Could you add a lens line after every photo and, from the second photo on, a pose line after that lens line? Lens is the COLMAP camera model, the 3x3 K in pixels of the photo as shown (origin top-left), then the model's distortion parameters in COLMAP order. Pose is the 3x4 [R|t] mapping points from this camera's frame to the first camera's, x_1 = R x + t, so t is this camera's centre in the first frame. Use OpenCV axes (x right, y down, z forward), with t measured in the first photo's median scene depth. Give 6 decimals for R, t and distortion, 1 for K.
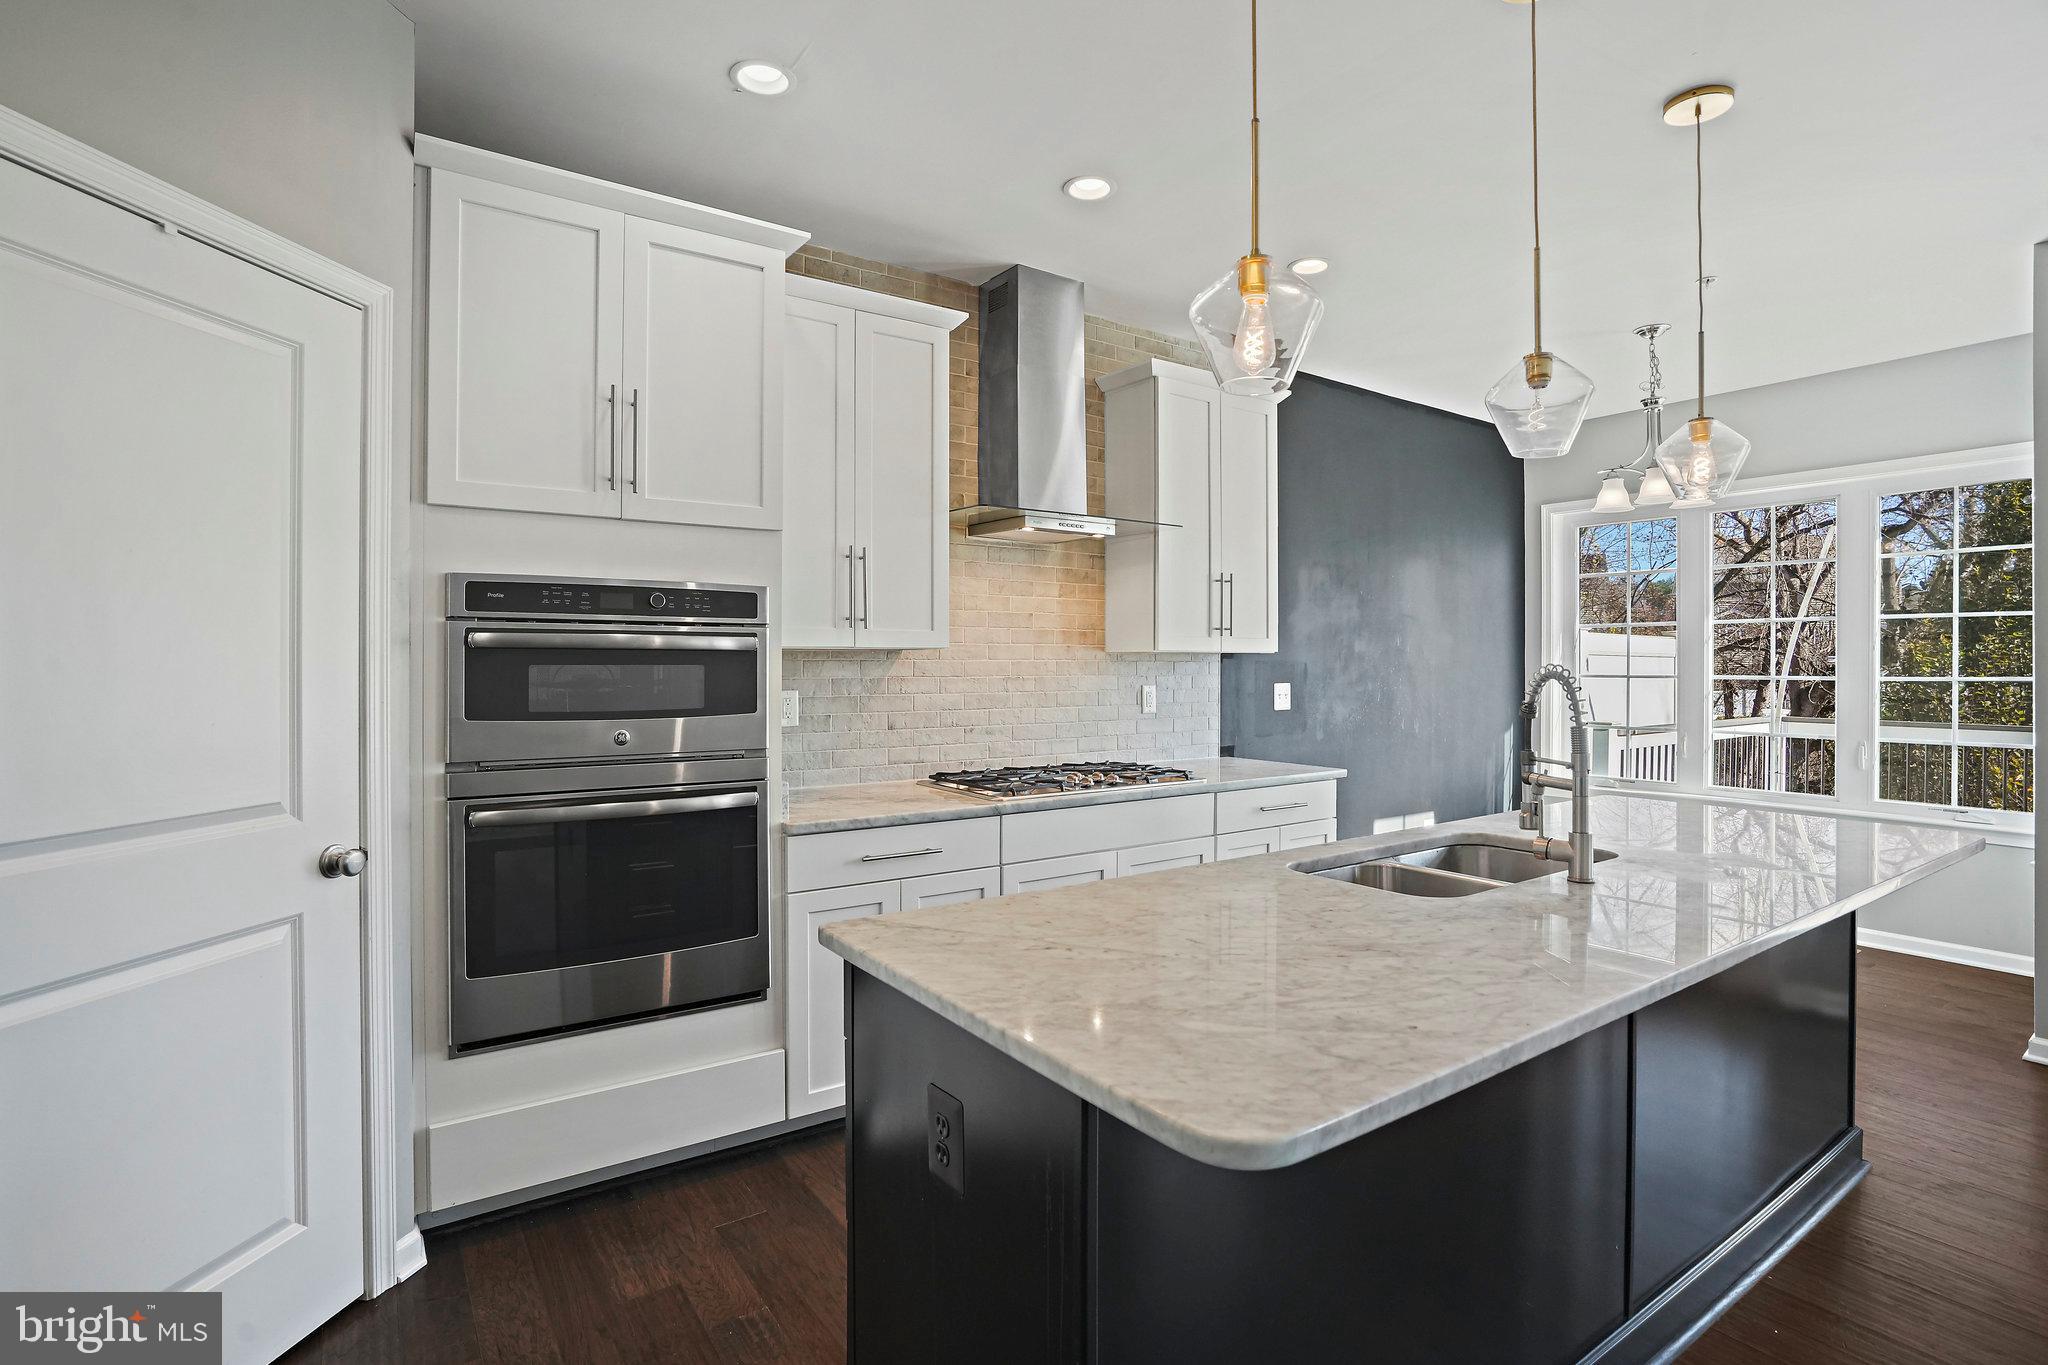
lens RADIAL K [[994.4, 0, 1016.1], [0, 994.4, 675.7], [0, 0, 1]] dist [-0.025520, 0.013024]
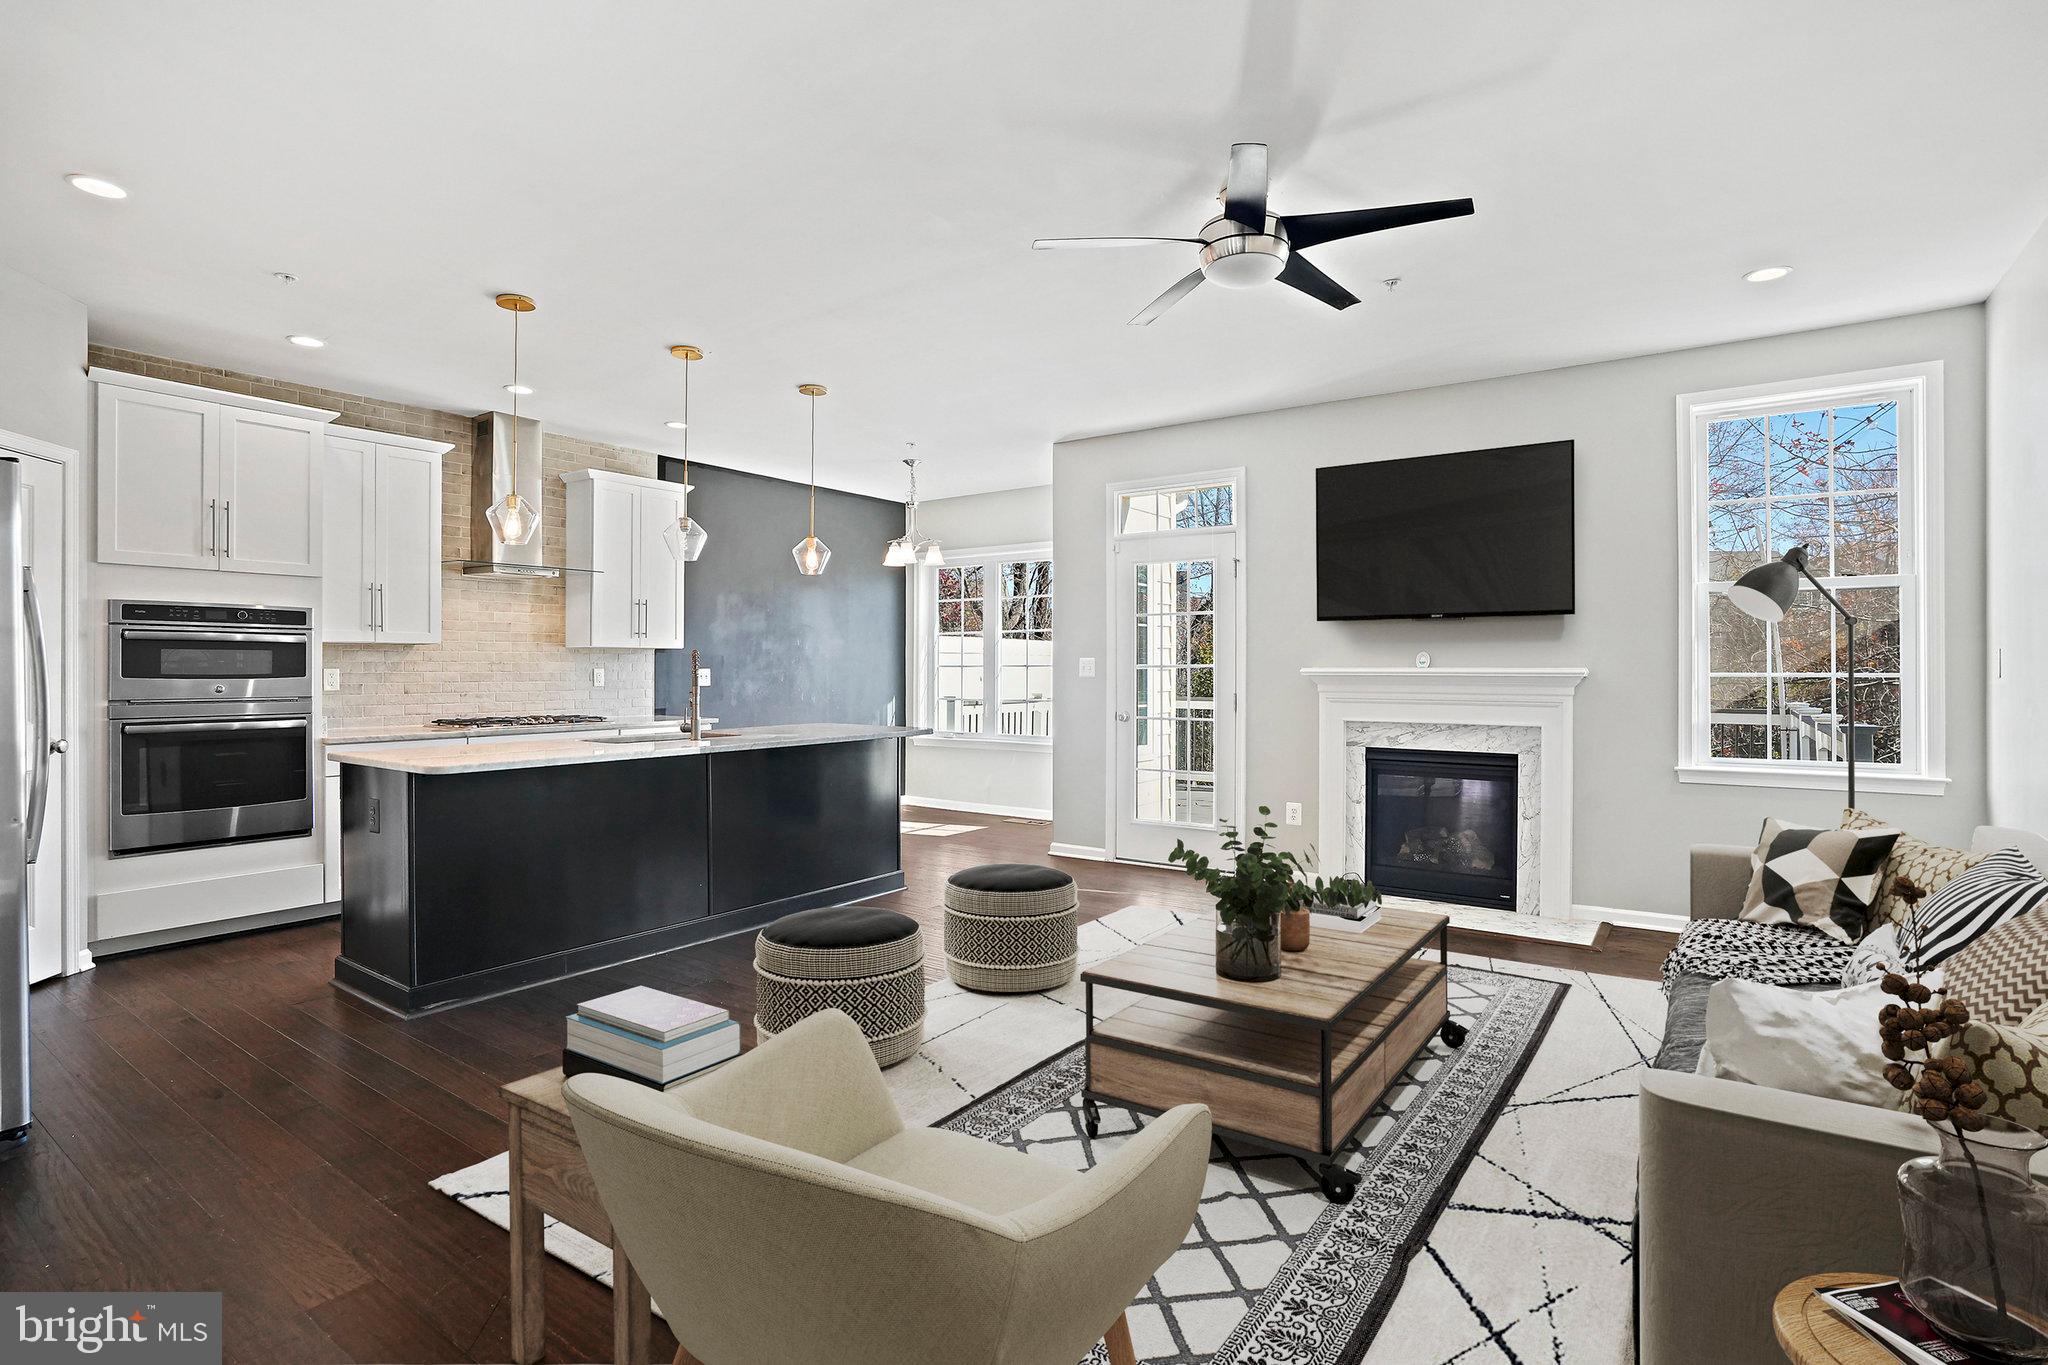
lens RADIAL K [[994.4, 0, 1005.1], [0, 994.4, 671.1], [0, 0, 1]] dist [-0.025520, 0.013024]
pose [[0.941642, -0.002430, 0.336607, 0.260708], [0.005656, 0.999947, -0.008603, 0.038041], [-0.336568, 0.010004, 0.941606, -0.870279]]
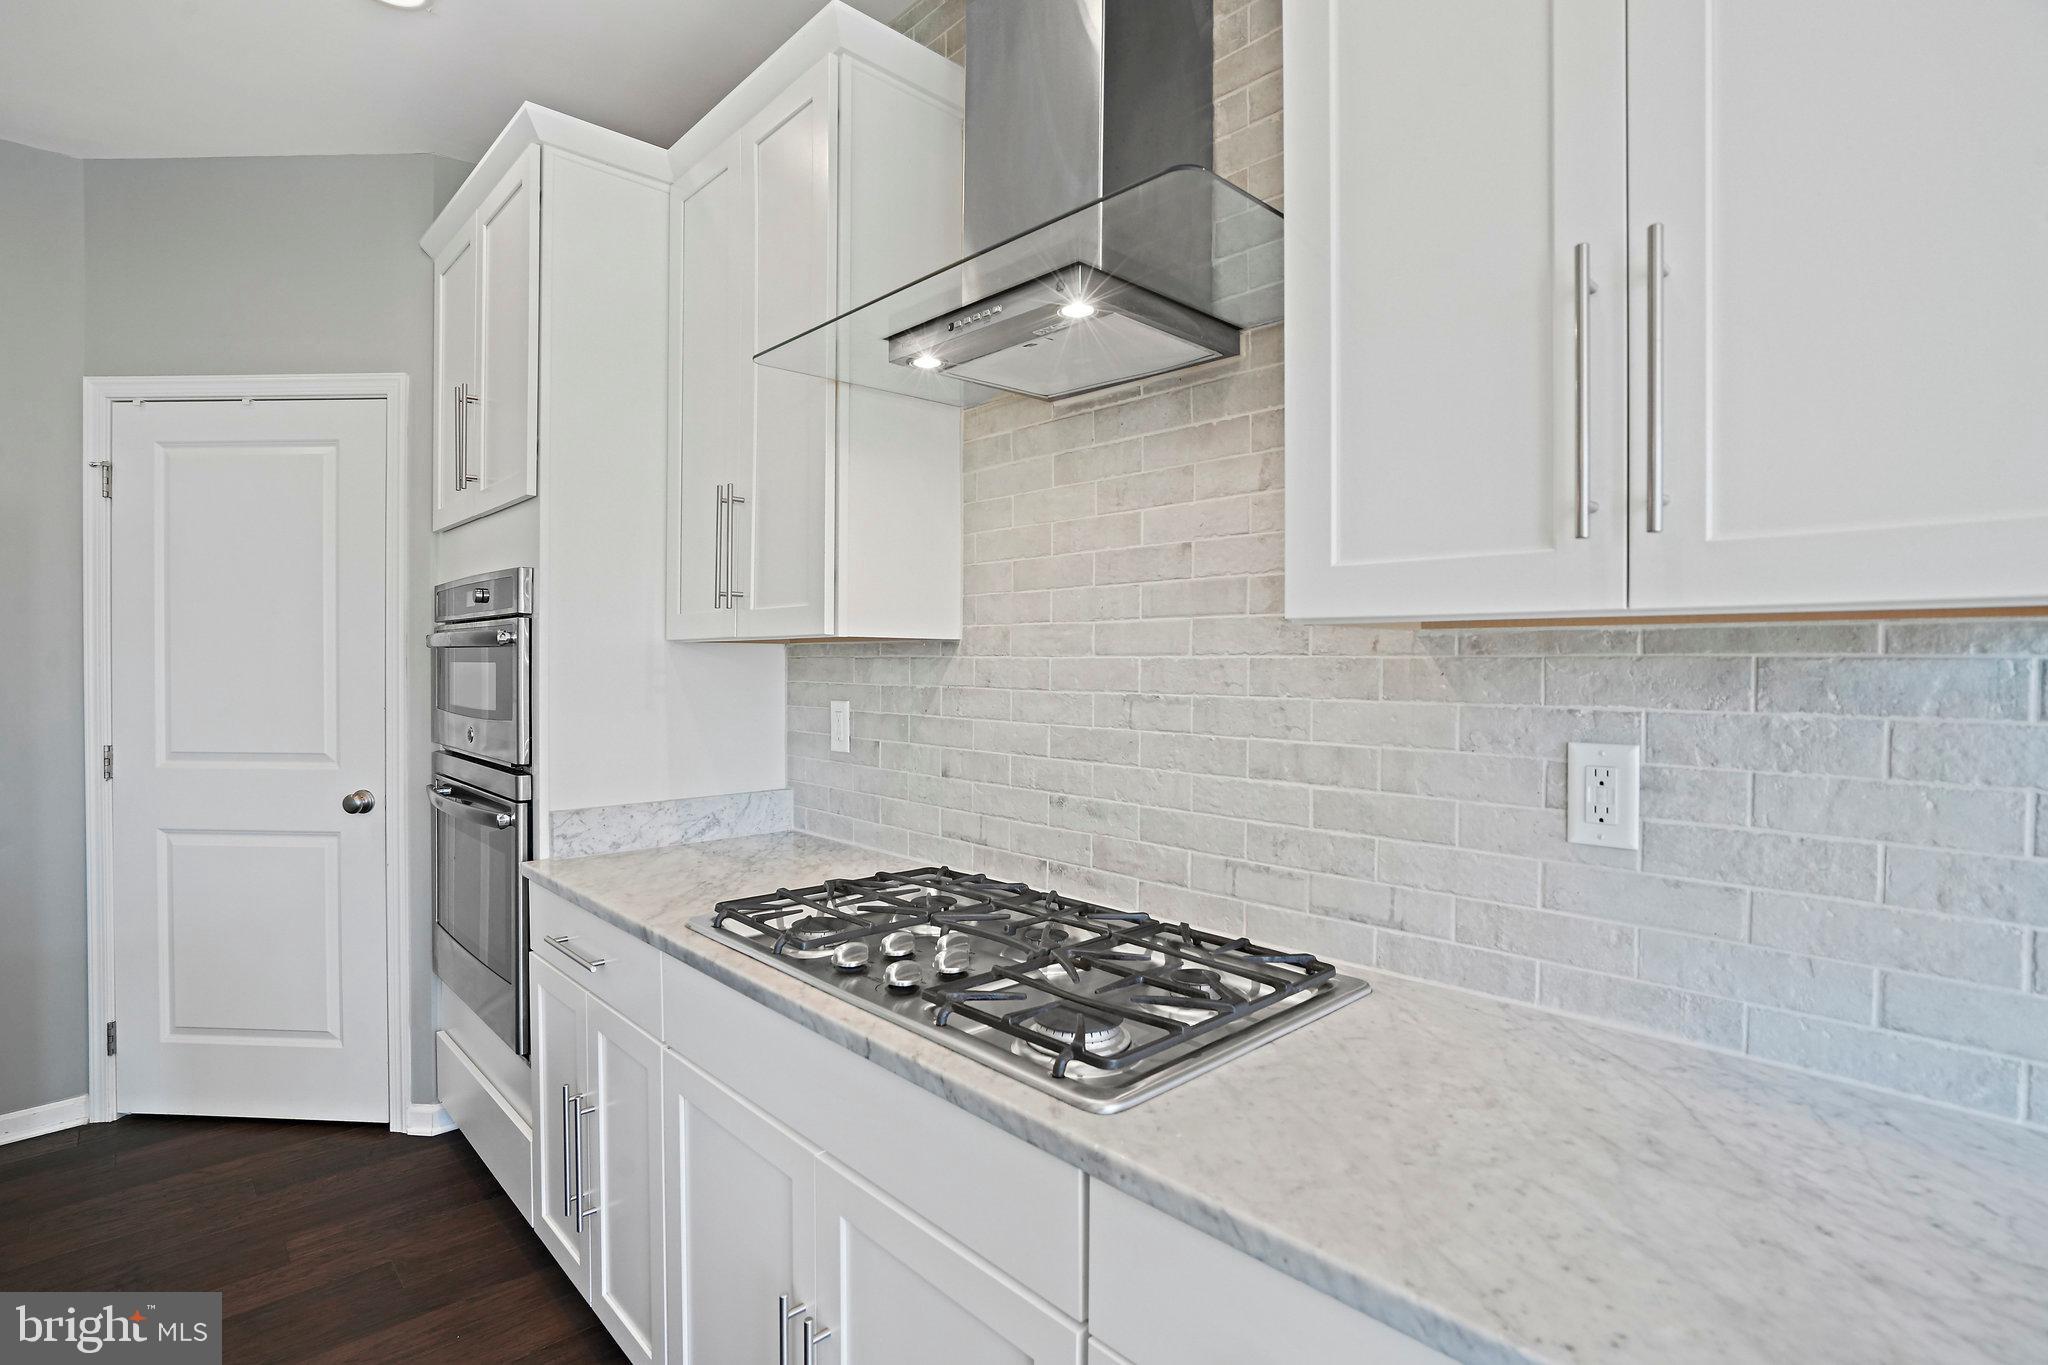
lens RADIAL K [[994.4, 0, 1005.5], [0, 994.4, 677.3], [0, 0, 1]] dist [-0.025520, 0.013024]
pose [[0.137727, 0.011568, -0.990403, 0.471559], [-0.018448, 0.999788, 0.009112, -0.010506], [0.990298, 0.017016, 0.137911, 0.989348]]
